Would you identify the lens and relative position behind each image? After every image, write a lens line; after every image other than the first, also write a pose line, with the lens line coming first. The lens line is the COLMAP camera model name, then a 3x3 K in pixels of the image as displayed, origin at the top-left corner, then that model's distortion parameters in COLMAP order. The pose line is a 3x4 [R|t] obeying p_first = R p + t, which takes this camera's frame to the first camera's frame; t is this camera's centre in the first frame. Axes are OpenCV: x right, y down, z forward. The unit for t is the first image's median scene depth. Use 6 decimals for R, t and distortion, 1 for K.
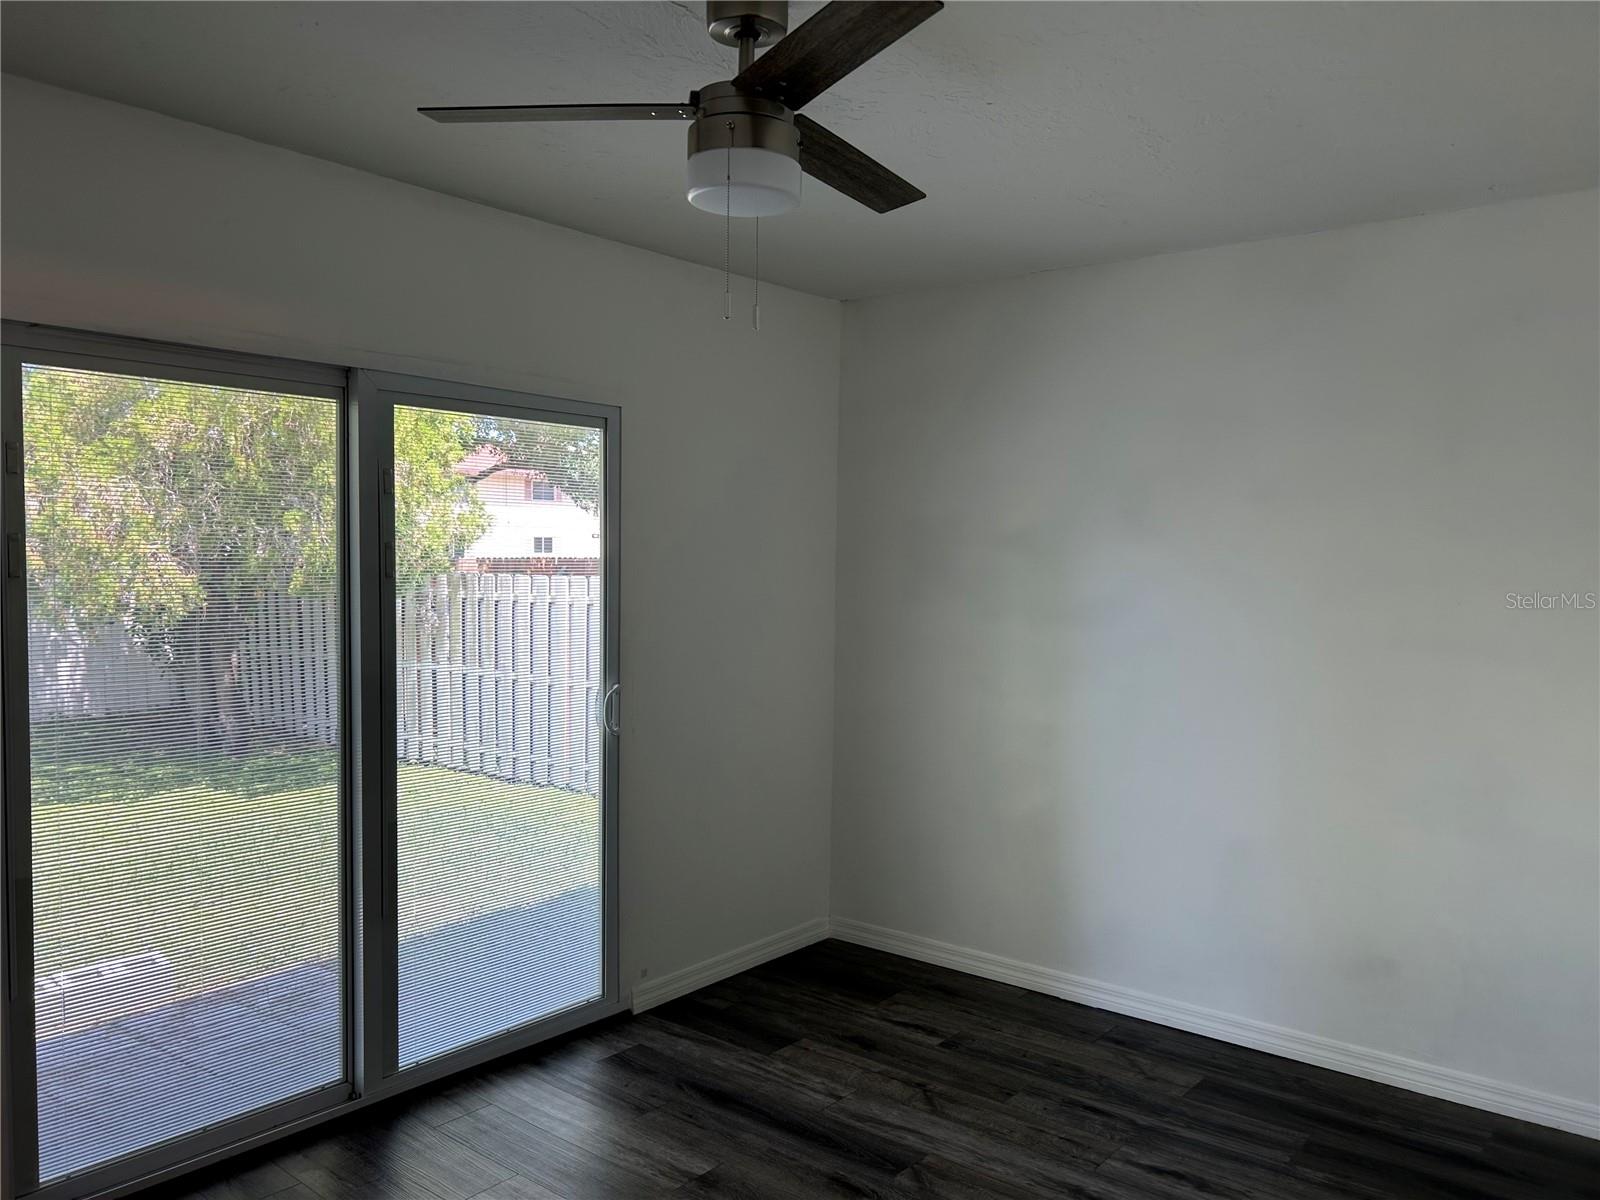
lens RADIAL K [[1194.4, 0, 808.2], [0, 1194.4, 607.8], [0, 0, 1]] dist [0.046001, -0.052431]
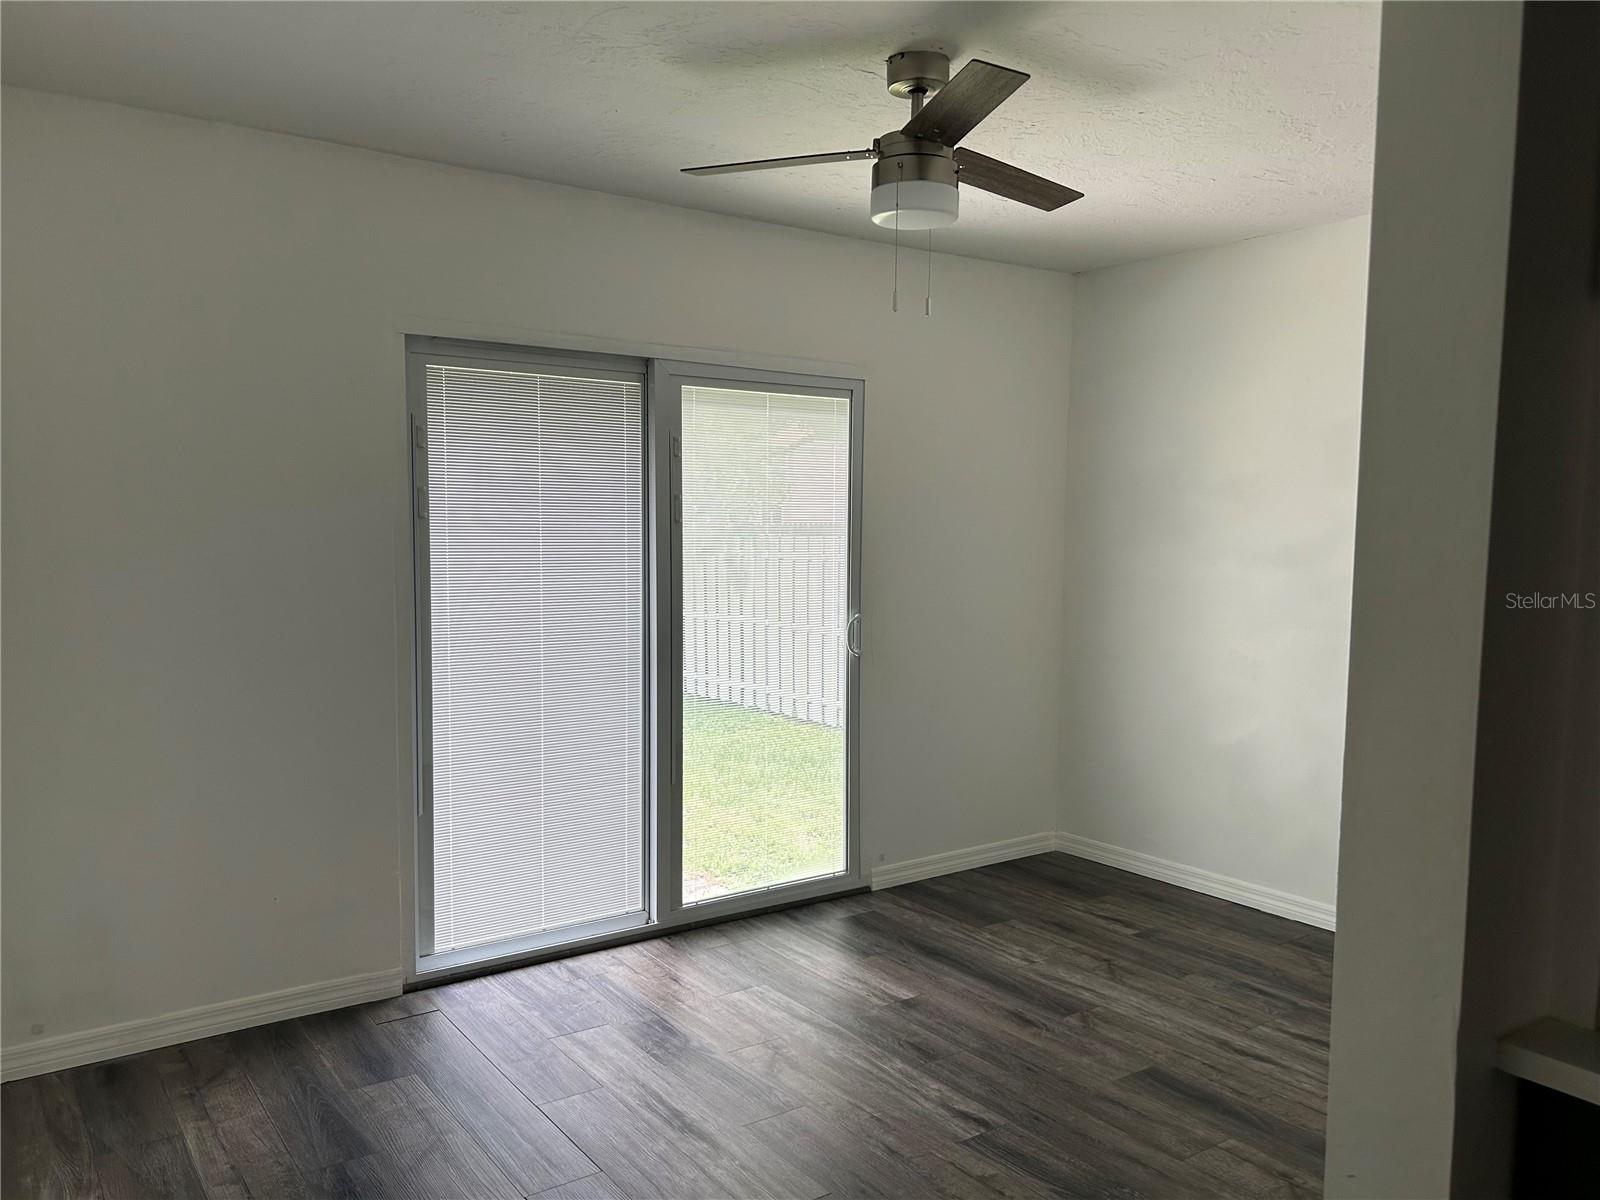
lens RADIAL K [[1194.4, 0, 792.3], [0, 1194.4, 601.3], [0, 0, 1]] dist [0.046001, -0.052431]
pose [[0.962728, 0.011837, -0.270212, 0.109890], [-0.006561, 0.999770, 0.020418, 0.030882], [0.270391, -0.017884, 0.962584, -0.185006]]
